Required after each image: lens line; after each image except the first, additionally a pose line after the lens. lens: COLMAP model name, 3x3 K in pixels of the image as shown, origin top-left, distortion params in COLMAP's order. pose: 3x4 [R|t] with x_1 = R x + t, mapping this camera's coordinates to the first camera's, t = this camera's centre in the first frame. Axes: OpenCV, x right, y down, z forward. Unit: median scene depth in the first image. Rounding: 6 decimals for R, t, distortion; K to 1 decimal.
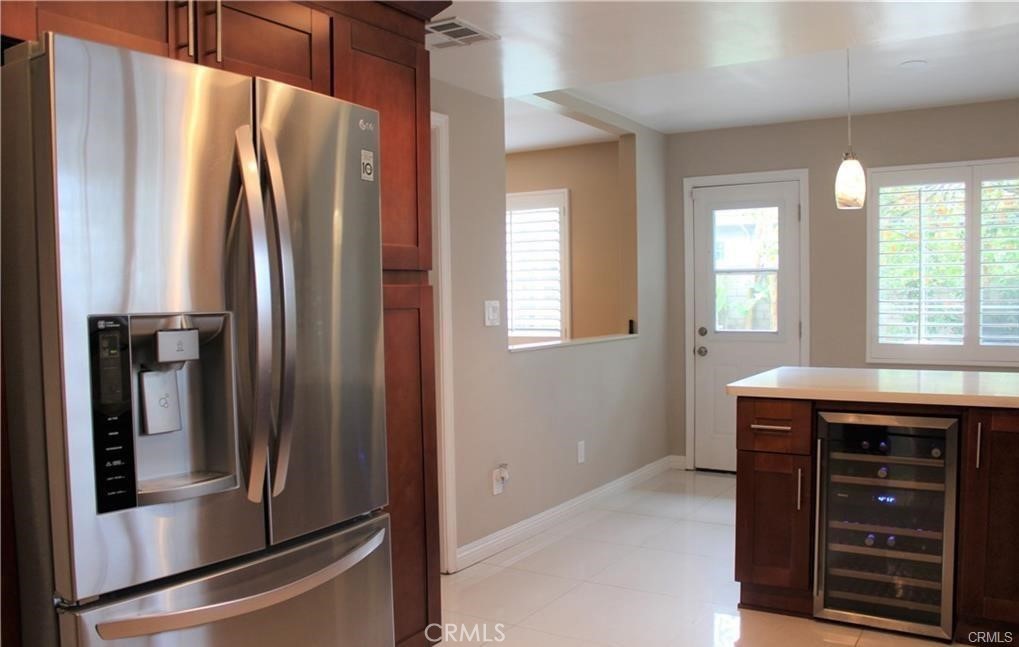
lens RADIAL K [[885.1, 0, 509.5], [0, 885.1, 323.5], [0, 0, 1]] dist [0.003842, 0.006500]
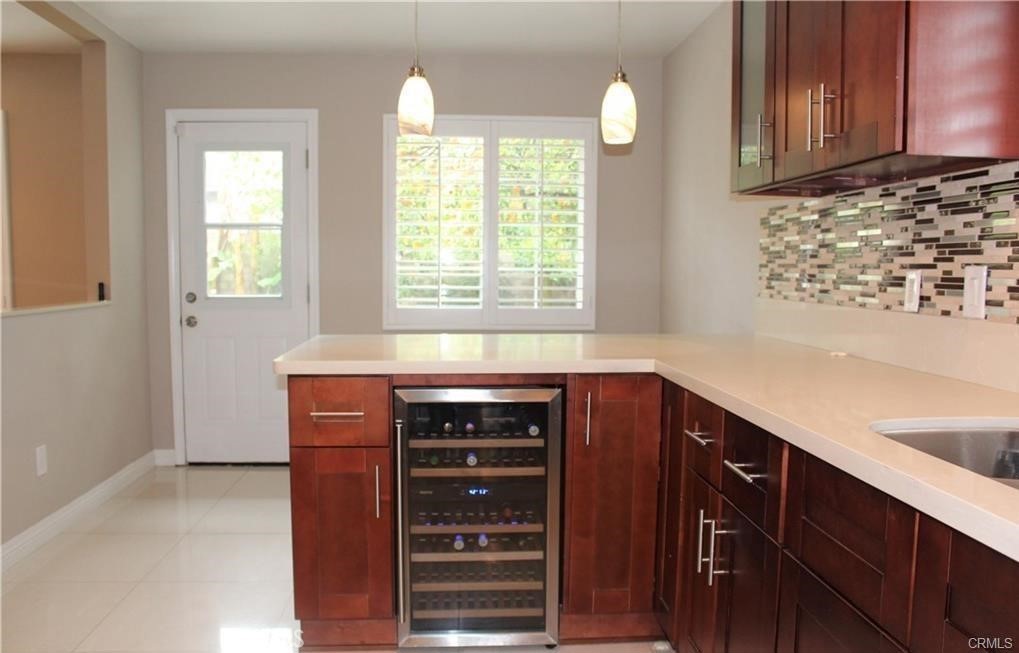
lens RADIAL K [[863.7, 0, 510.3], [0, 863.7, 341.0], [0, 0, 1]] dist [-0.172429, 0.176843]
pose [[0.808446, -0.027218, 0.587941, -0.010160], [-0.000993, 0.998866, 0.047607, 0.020458], [-0.588570, -0.039072, 0.807502, 0.321829]]
